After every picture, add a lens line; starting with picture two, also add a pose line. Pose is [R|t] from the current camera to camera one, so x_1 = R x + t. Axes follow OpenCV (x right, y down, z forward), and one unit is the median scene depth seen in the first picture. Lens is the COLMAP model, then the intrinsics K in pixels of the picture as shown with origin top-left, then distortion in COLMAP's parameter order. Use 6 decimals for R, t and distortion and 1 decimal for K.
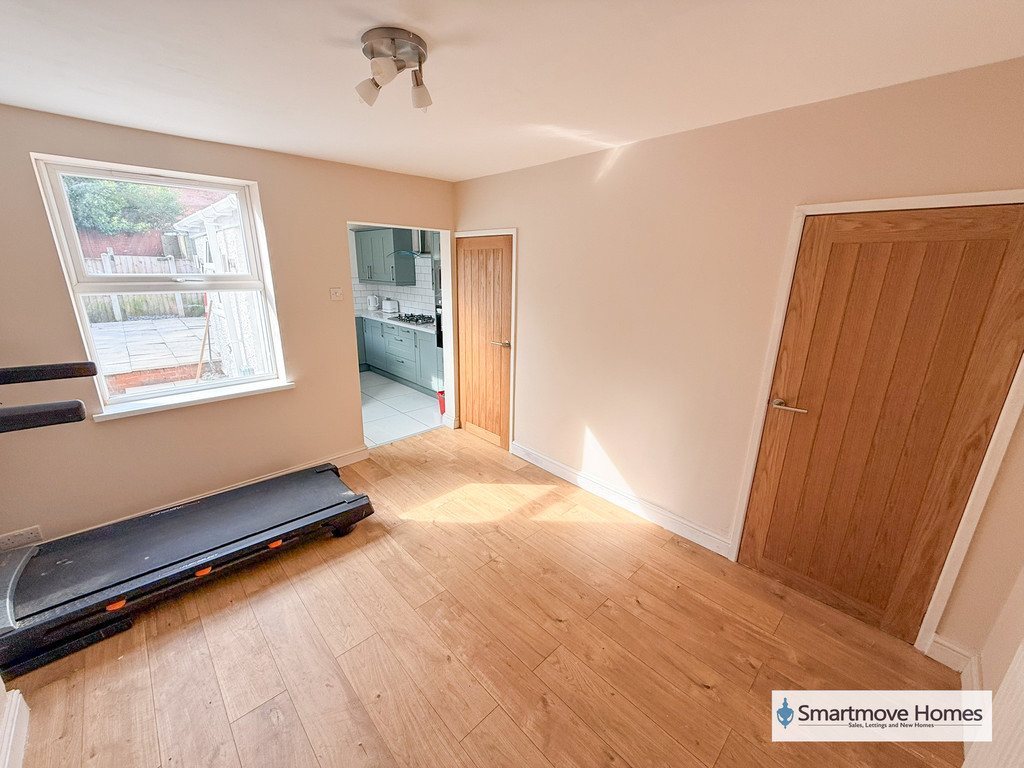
lens RADIAL K [[407.0, 0, 508.9], [0, 407.0, 382.8], [0, 0, 1]] dist [-0.000323, 0.000096]
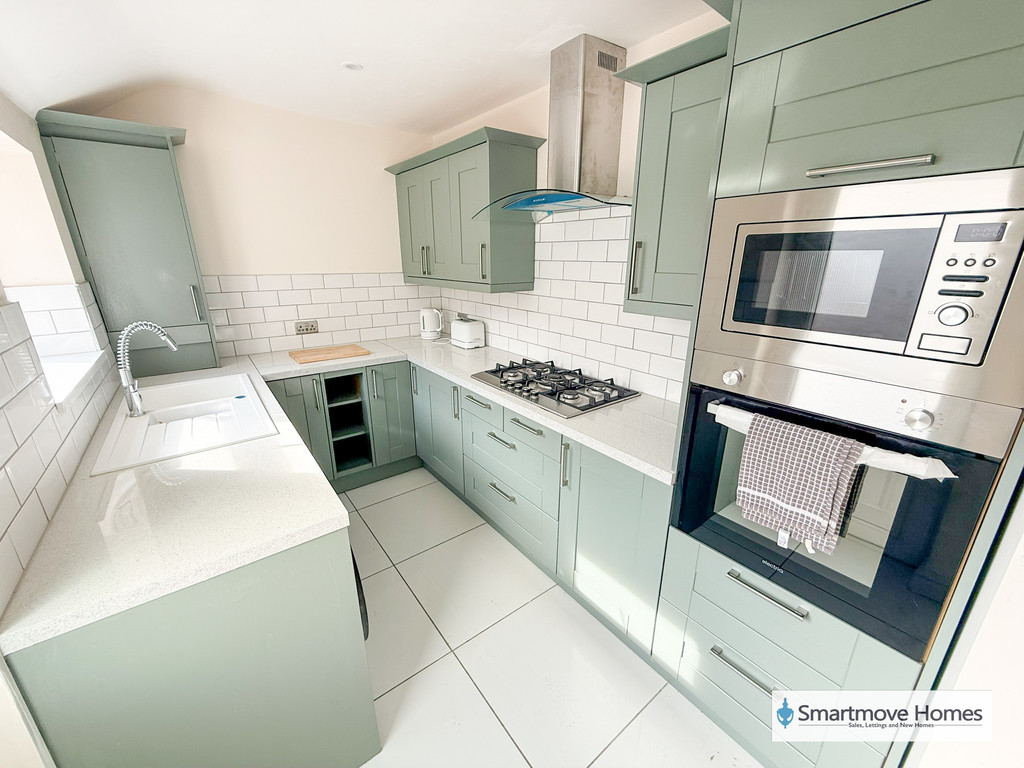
lens RADIAL K [[408.9, 0, 516.5], [0, 408.9, 388.7], [0, 0, 1]] dist [0.000896, 0.000135]
pose [[0.995012, 0.016238, -0.098423, -0.382883], [-0.013173, 0.999410, 0.031705, -0.284915], [0.098880, -0.030250, 0.994639, 1.089444]]
